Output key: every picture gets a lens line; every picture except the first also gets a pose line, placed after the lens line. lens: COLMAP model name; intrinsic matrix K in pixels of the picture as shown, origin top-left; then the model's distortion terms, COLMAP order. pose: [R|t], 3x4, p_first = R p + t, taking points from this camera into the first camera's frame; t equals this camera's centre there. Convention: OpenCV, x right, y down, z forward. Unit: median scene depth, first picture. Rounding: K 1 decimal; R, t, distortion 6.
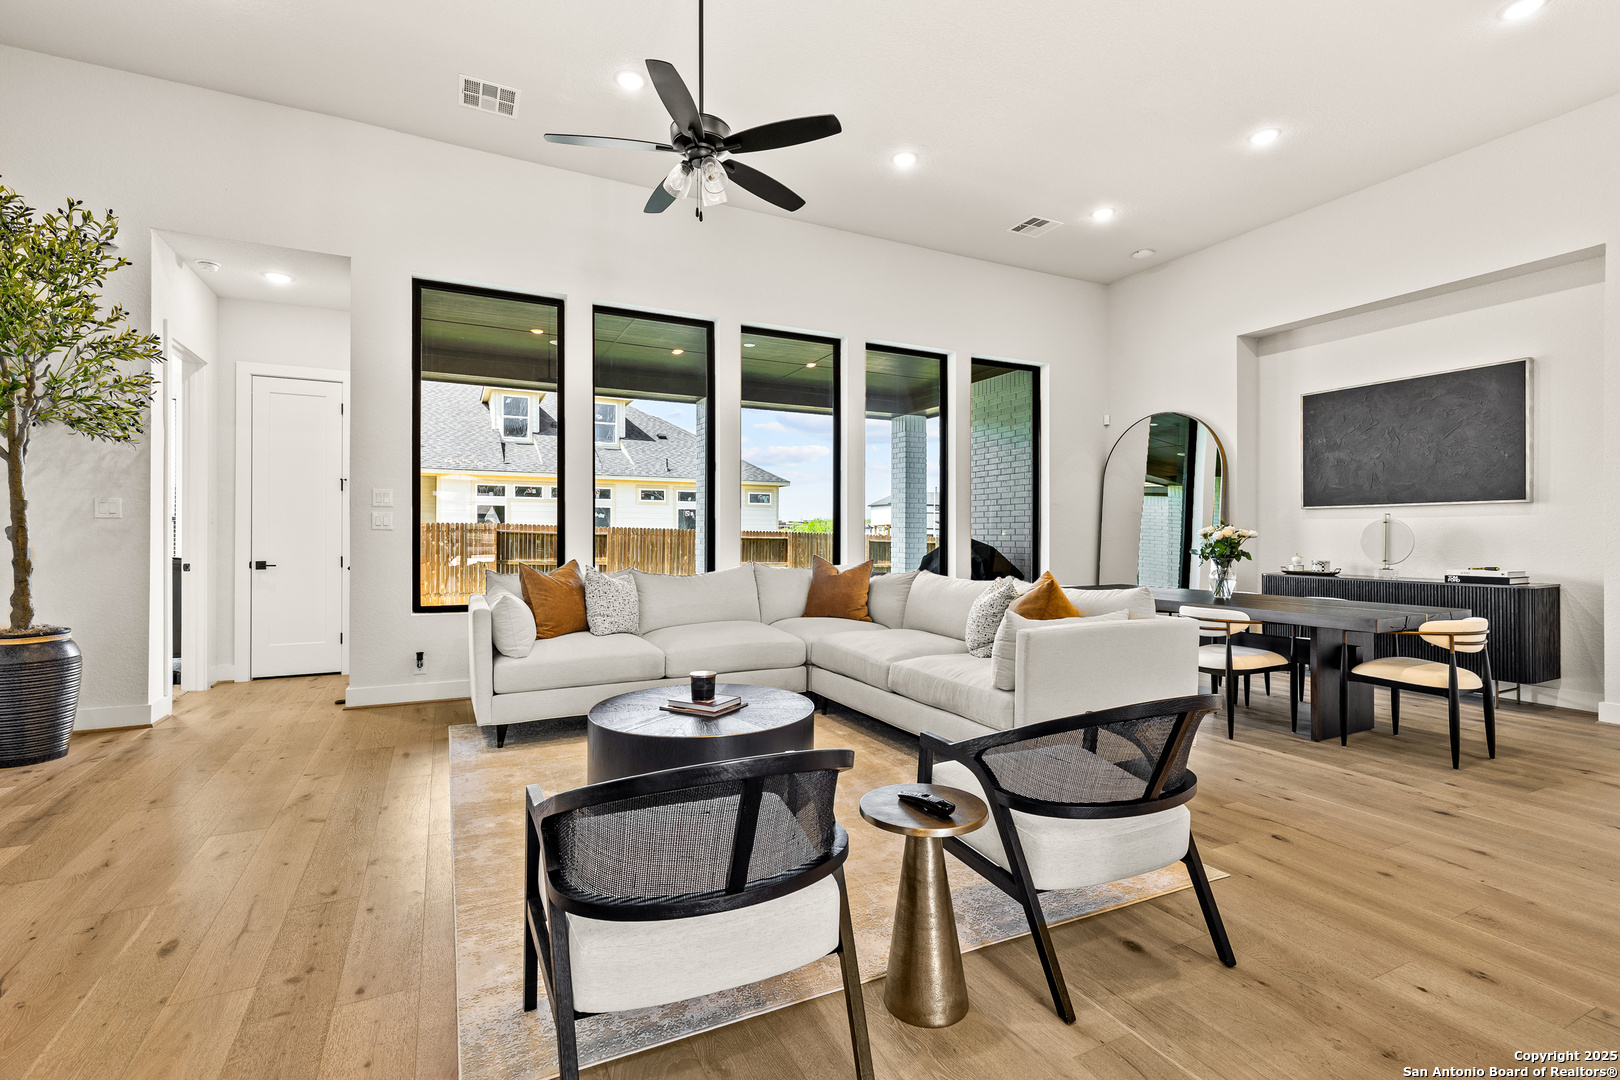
lens RADIAL K [[737.0, 0, 820.3], [0, 737.0, 535.5], [0, 0, 1]] dist [0.009643, -0.001109]
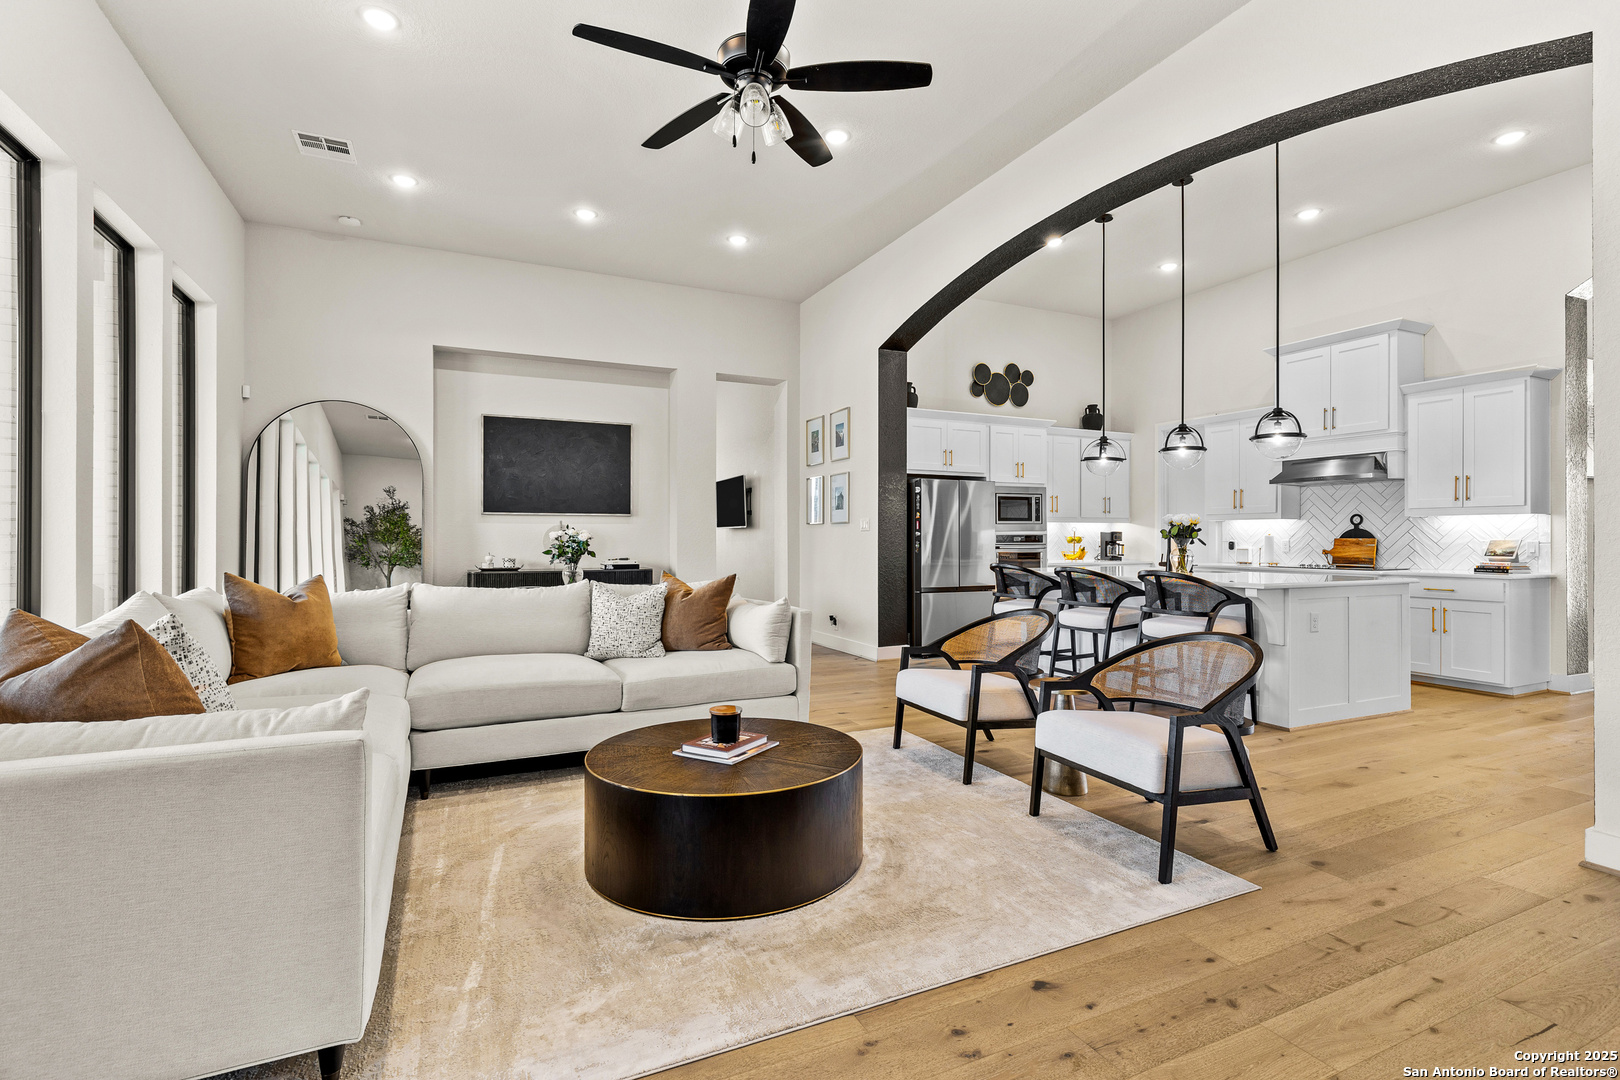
lens RADIAL K [[762.3, 0, 816.4], [0, 762.3, 538.4], [0, 0, 1]] dist [0.001213, -0.001442]
pose [[0.021935, -0.003685, 0.999753, -0.638435], [0.003084, 0.999989, 0.003618, -0.001665], [-0.999755, 0.003004, 0.021946, 0.567776]]
